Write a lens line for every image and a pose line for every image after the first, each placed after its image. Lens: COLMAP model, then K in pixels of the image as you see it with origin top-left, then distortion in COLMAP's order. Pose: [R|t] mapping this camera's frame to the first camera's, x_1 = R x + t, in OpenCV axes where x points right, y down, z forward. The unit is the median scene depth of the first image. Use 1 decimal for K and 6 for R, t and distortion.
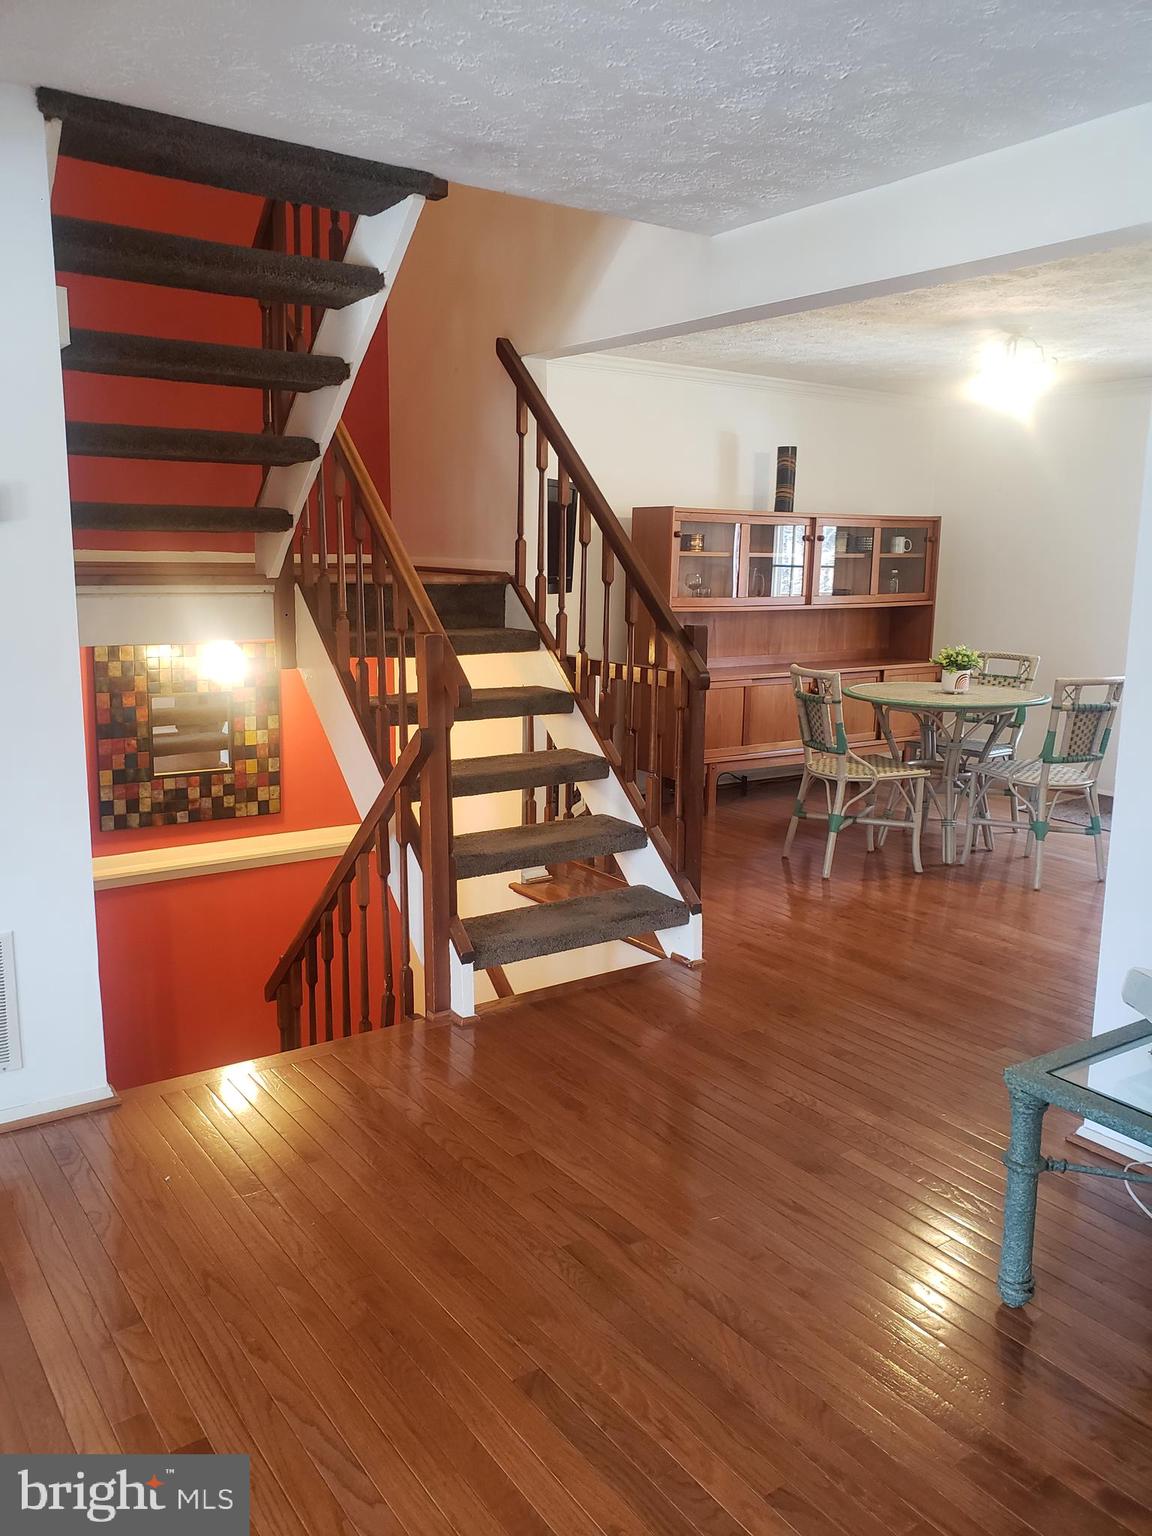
lens RADIAL K [[1195.1, 0, 571.8], [0, 1195.1, 777.8], [0, 0, 1]] dist [0.146624, -0.335670]
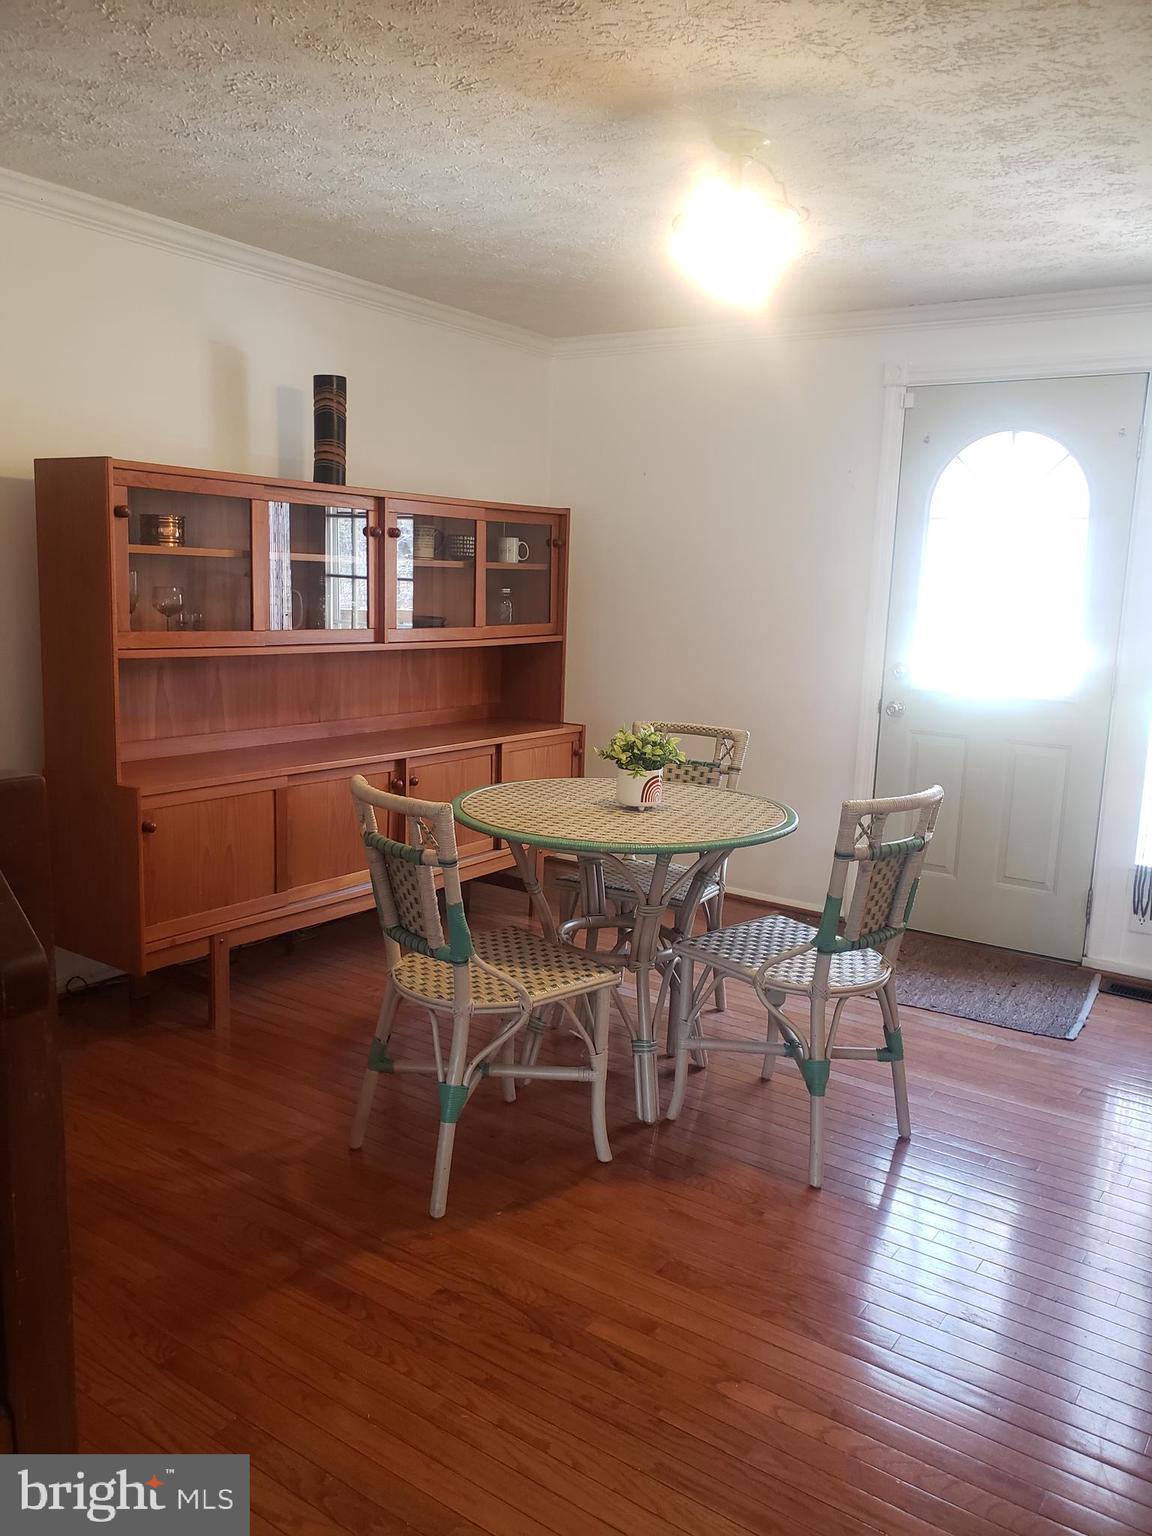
lens RADIAL K [[1195.1, 0, 571.8], [0, 1195.1, 777.8], [0, 0, 1]] dist [0.146624, -0.335670]
pose [[0.939555, -0.040020, 0.340051, 0.080073], [0.042178, 0.999110, 0.001047, -0.073118], [-0.339790, 0.013359, 0.940406, 0.405099]]
